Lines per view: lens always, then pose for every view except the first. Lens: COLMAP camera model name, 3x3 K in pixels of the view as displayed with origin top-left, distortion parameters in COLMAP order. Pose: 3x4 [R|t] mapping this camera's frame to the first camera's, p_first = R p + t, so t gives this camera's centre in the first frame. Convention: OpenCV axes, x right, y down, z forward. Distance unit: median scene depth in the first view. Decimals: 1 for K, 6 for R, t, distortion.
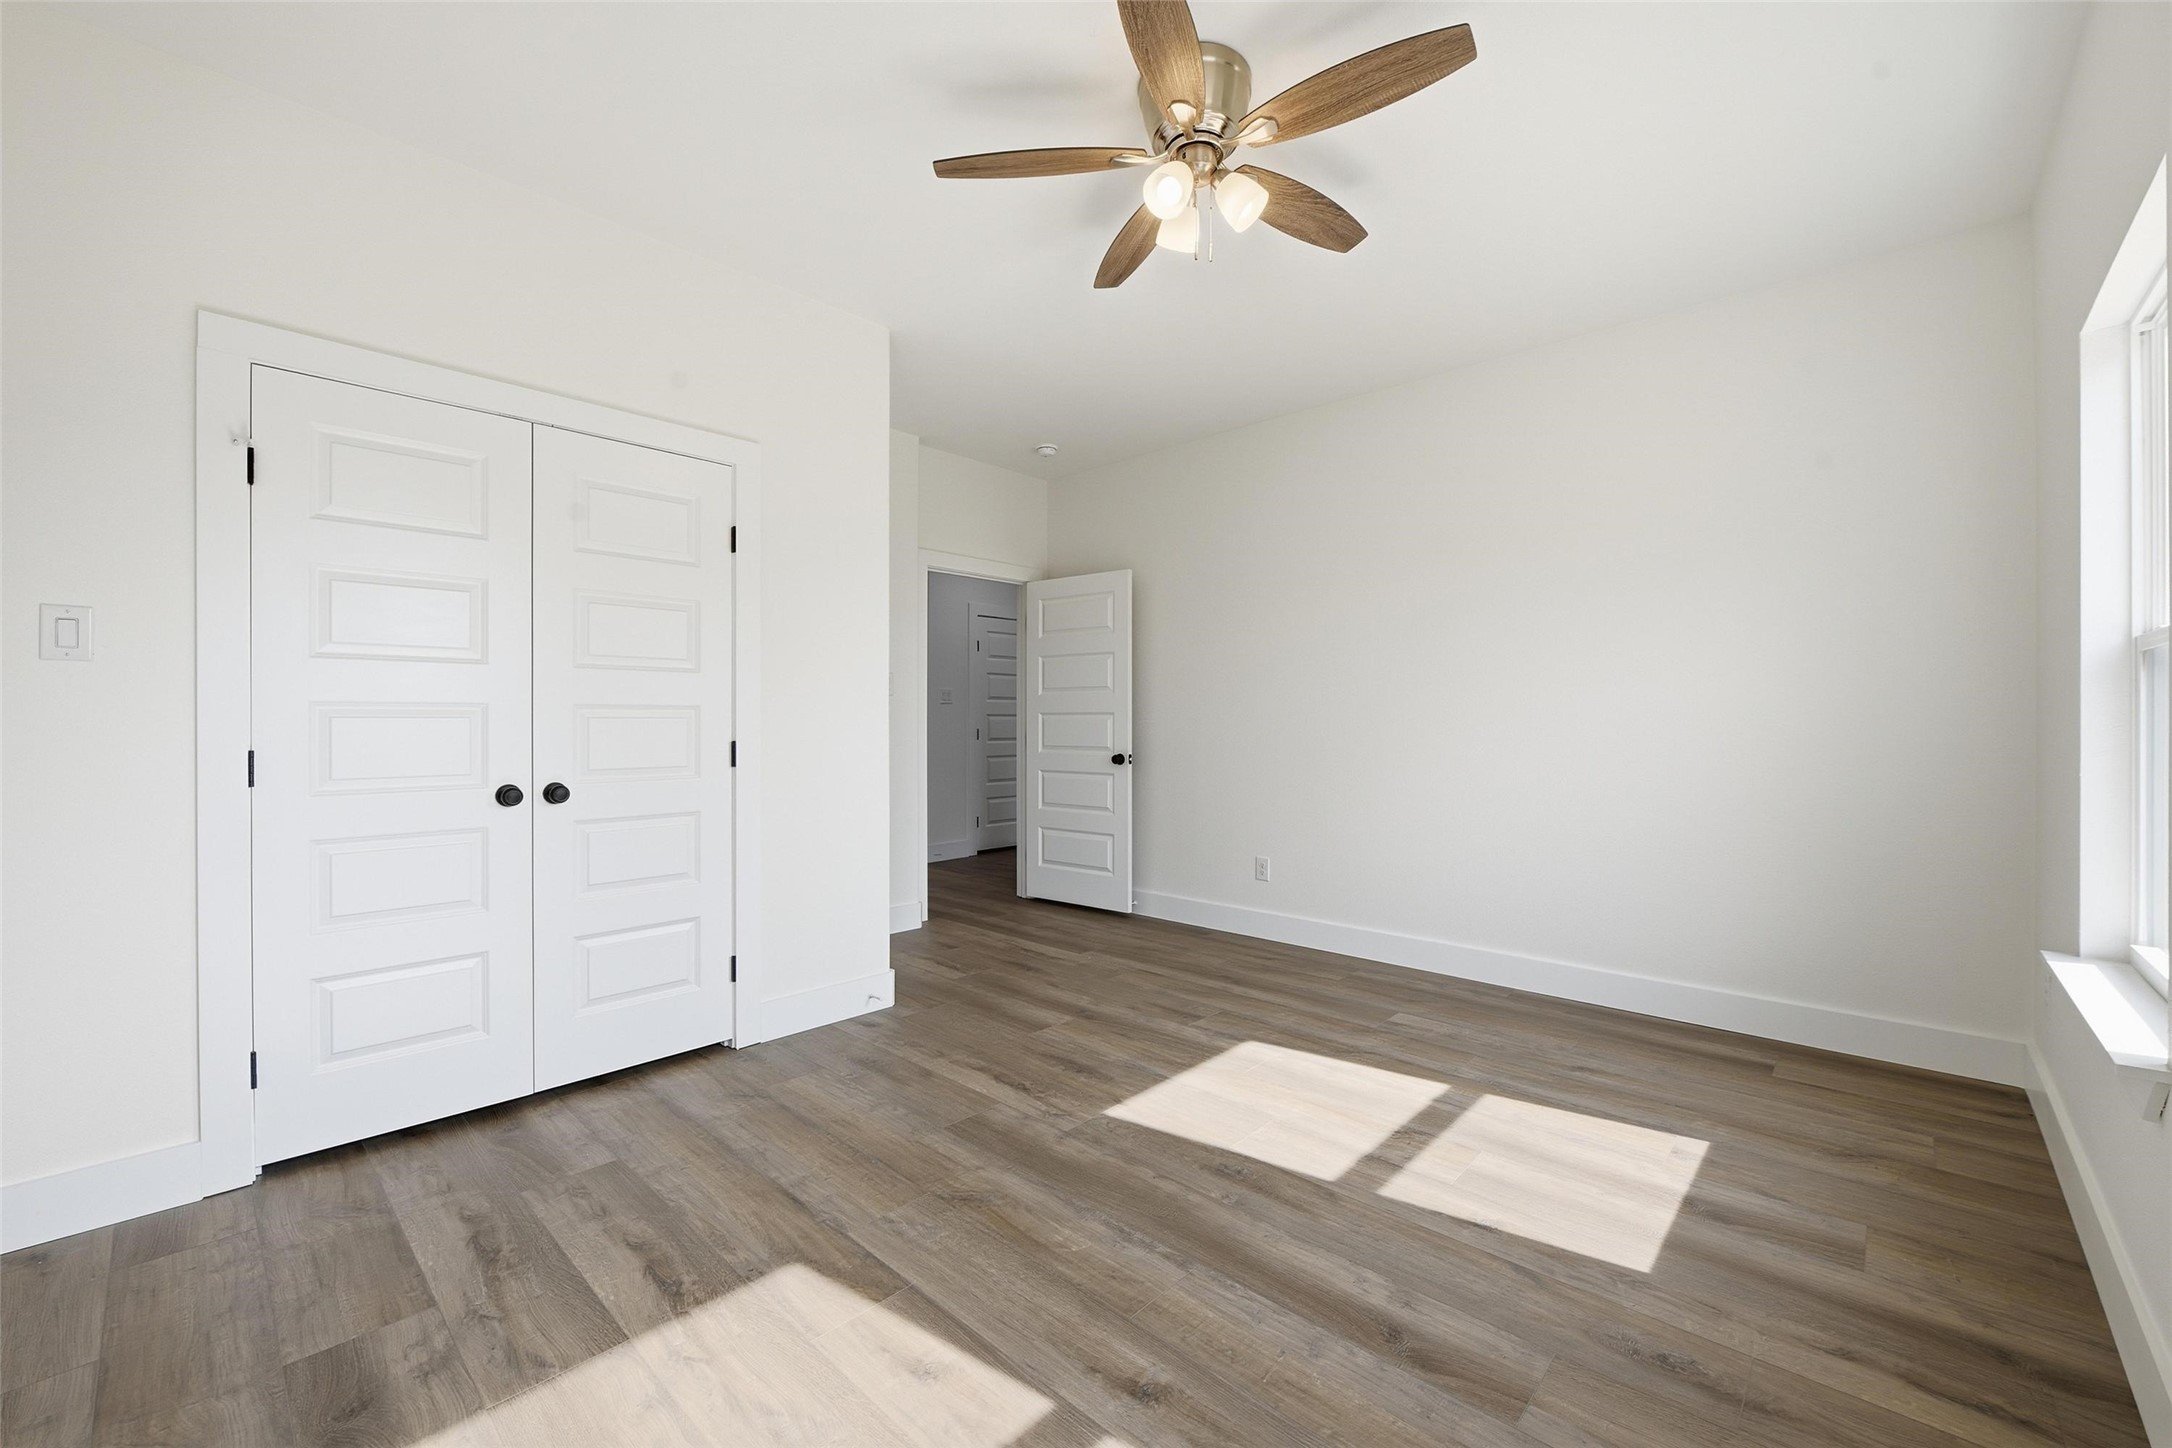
lens RADIAL K [[880.8, 0, 1089.5], [0, 880.8, 717.8], [0, 0, 1]] dist [-0.008644, -0.000321]
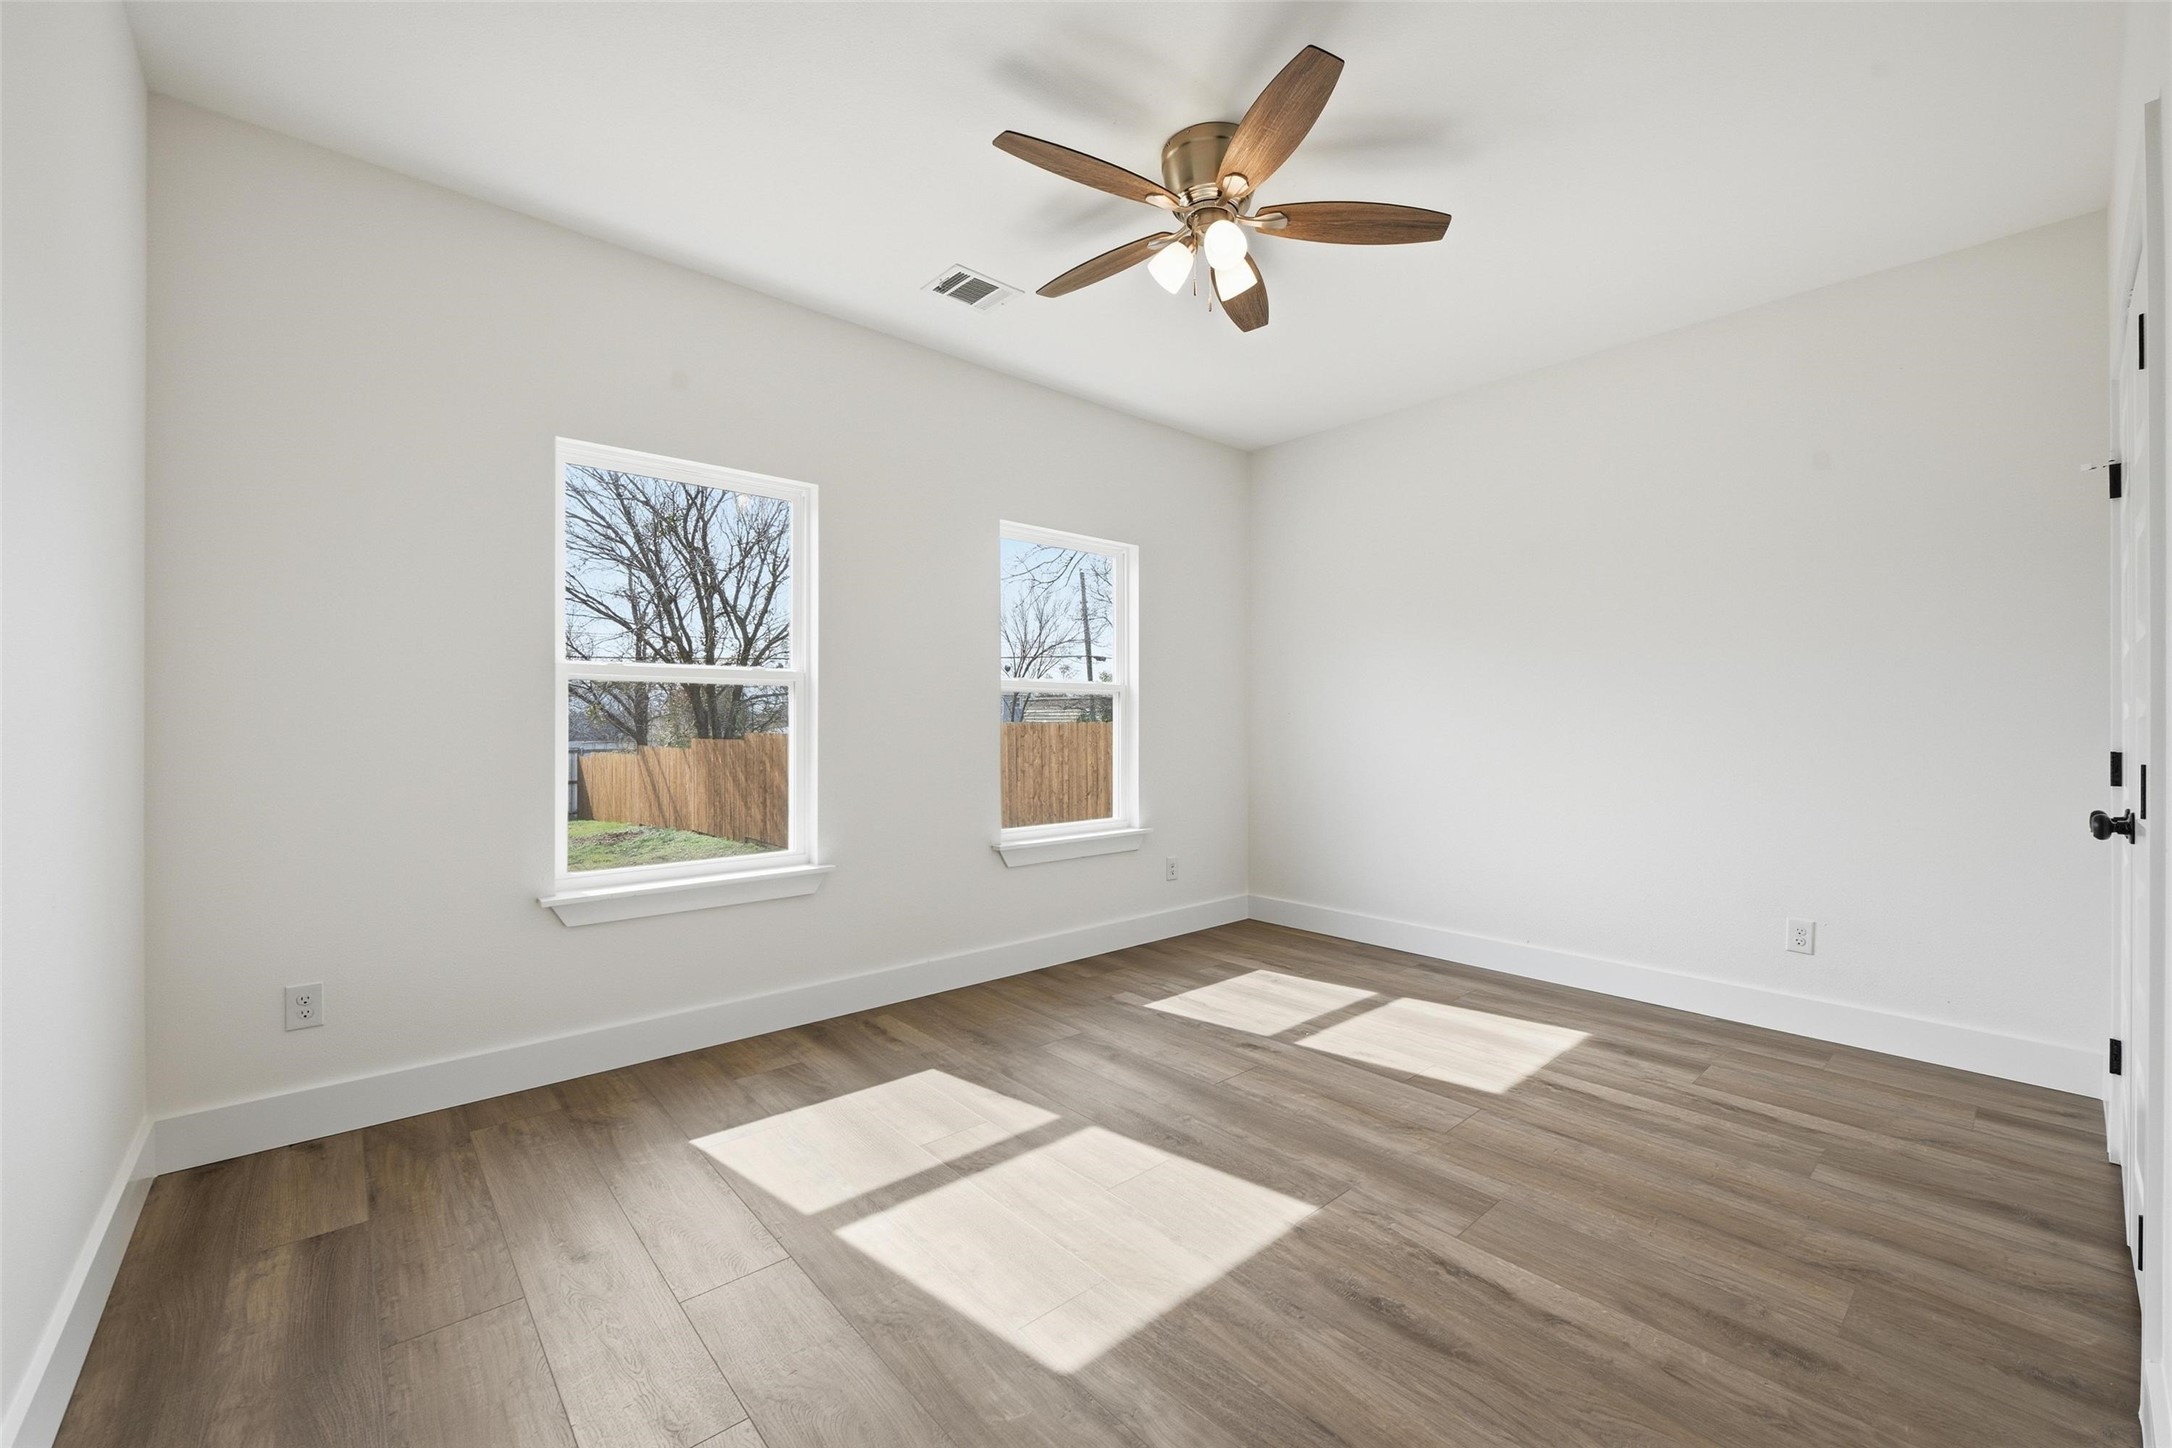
lens RADIAL K [[866.2, 0, 1098.3], [0, 866.2, 722.4], [0, 0, 1]] dist [-0.006782, -0.000463]
pose [[-0.996305, -0.000715, 0.085887, 0.154017], [-0.000935, 0.999996, -0.002525, 0.007105], [-0.085885, -0.002596, -0.996302, 1.939989]]
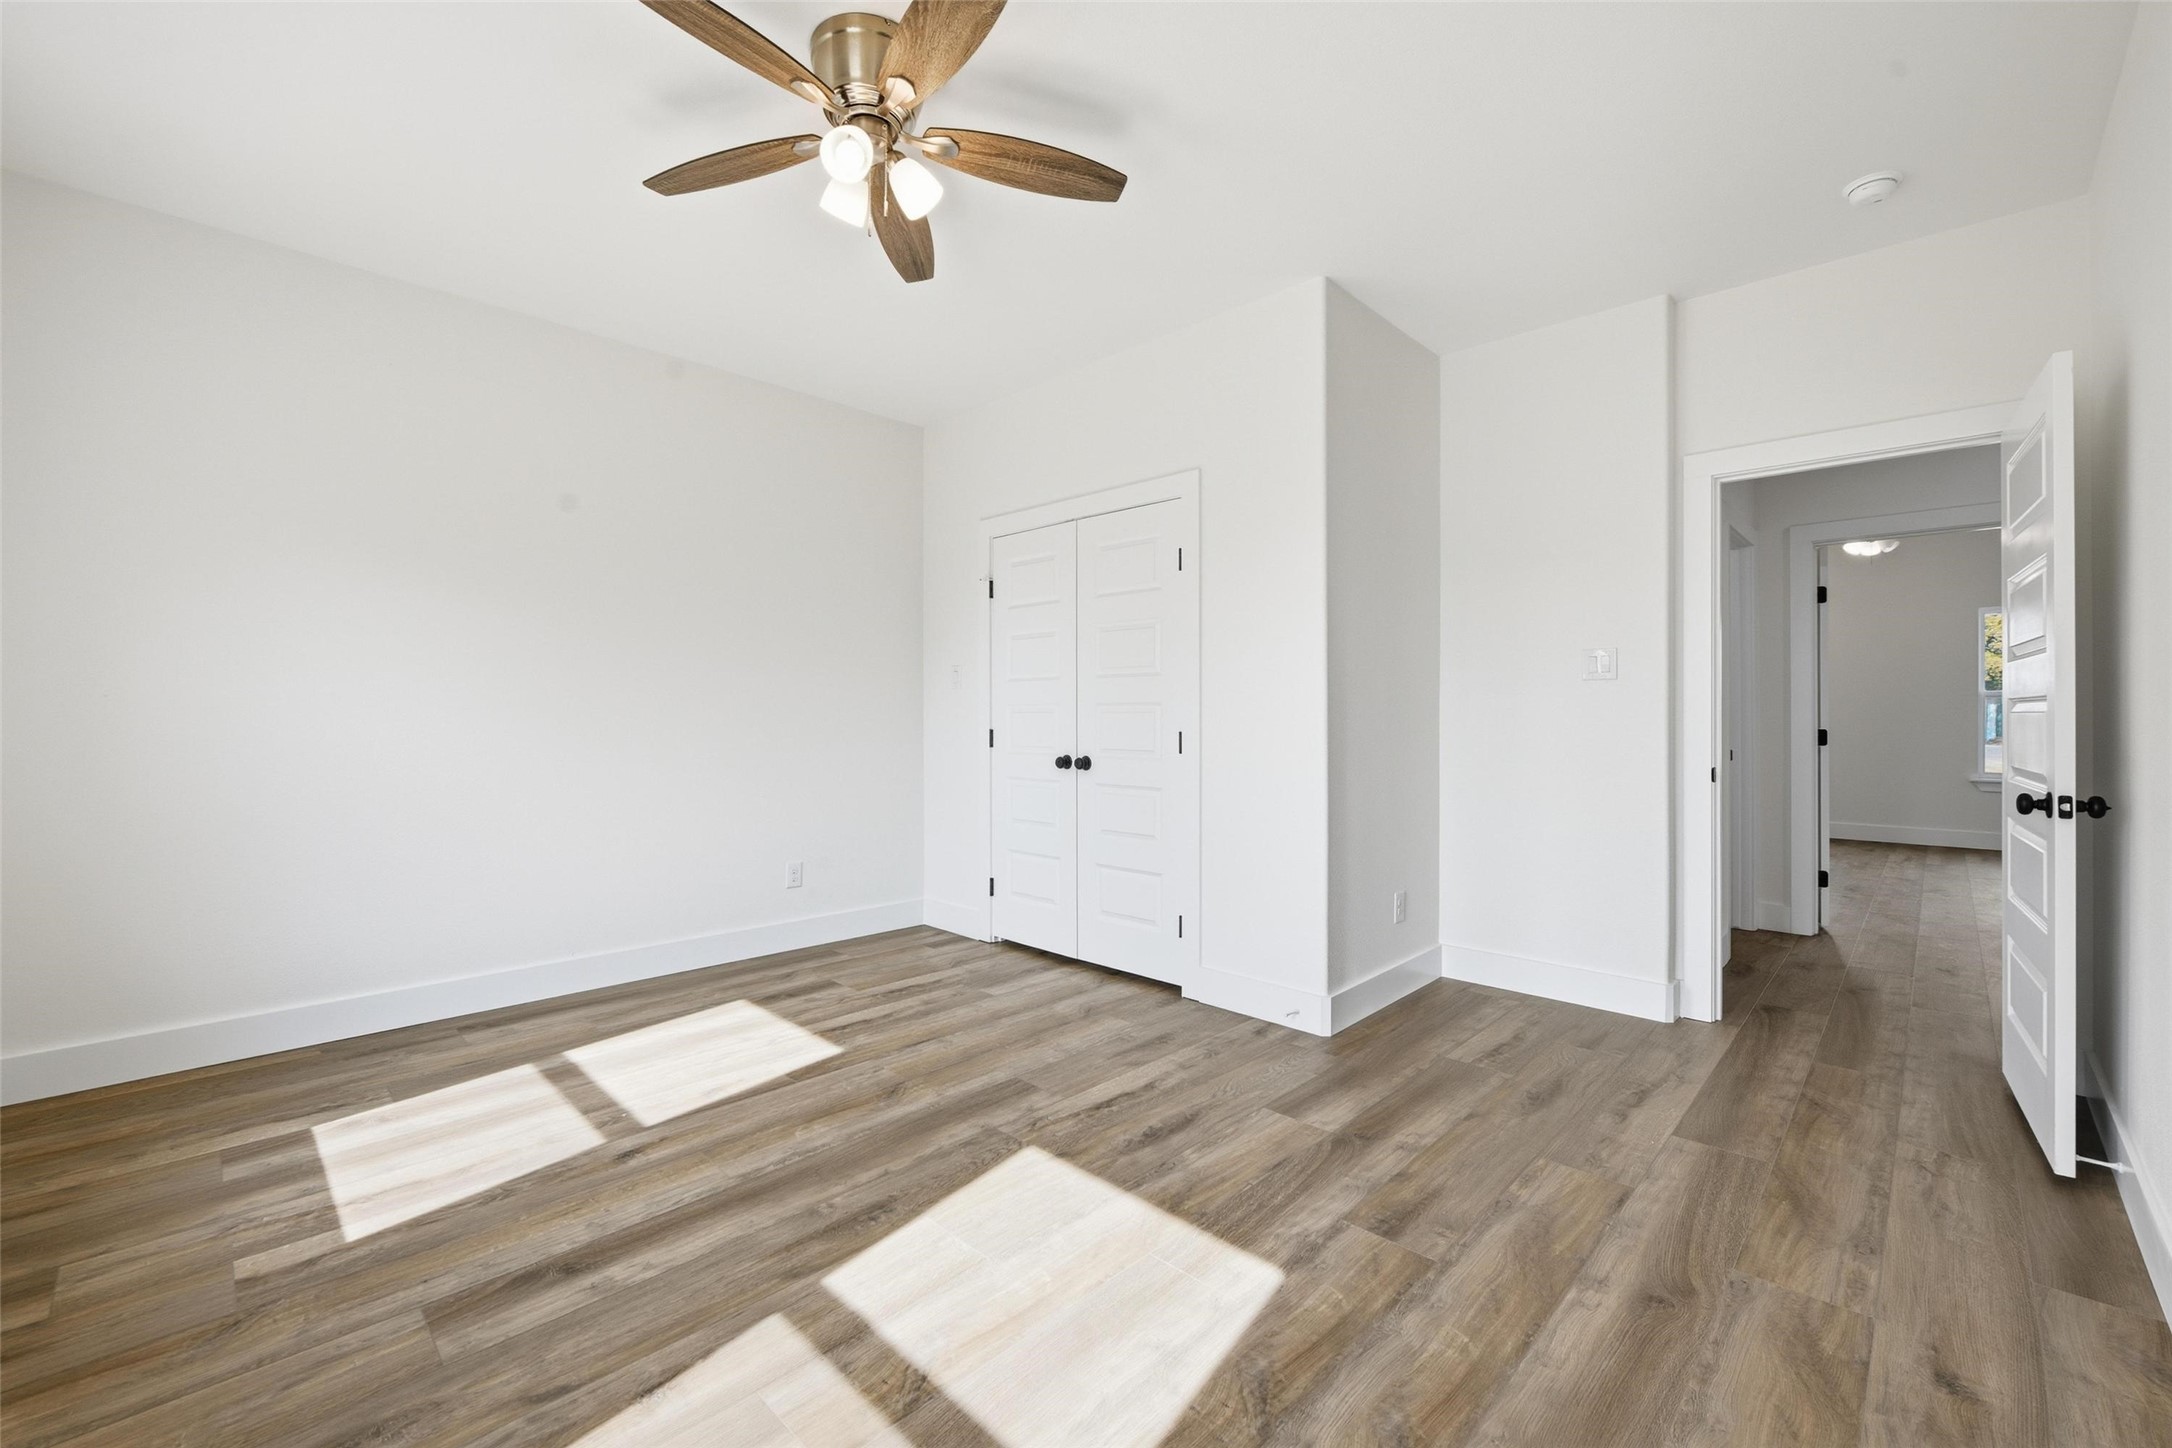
lens RADIAL K [[880.8, 0, 1089.5], [0, 880.8, 717.8], [0, 0, 1]] dist [-0.008644, -0.000321]
pose [[-0.021657, 0.004934, -0.999753, 0.992490], [0.002595, 0.999985, 0.004879, 0.001099], [0.999762, -0.002489, -0.021669, 1.163140]]
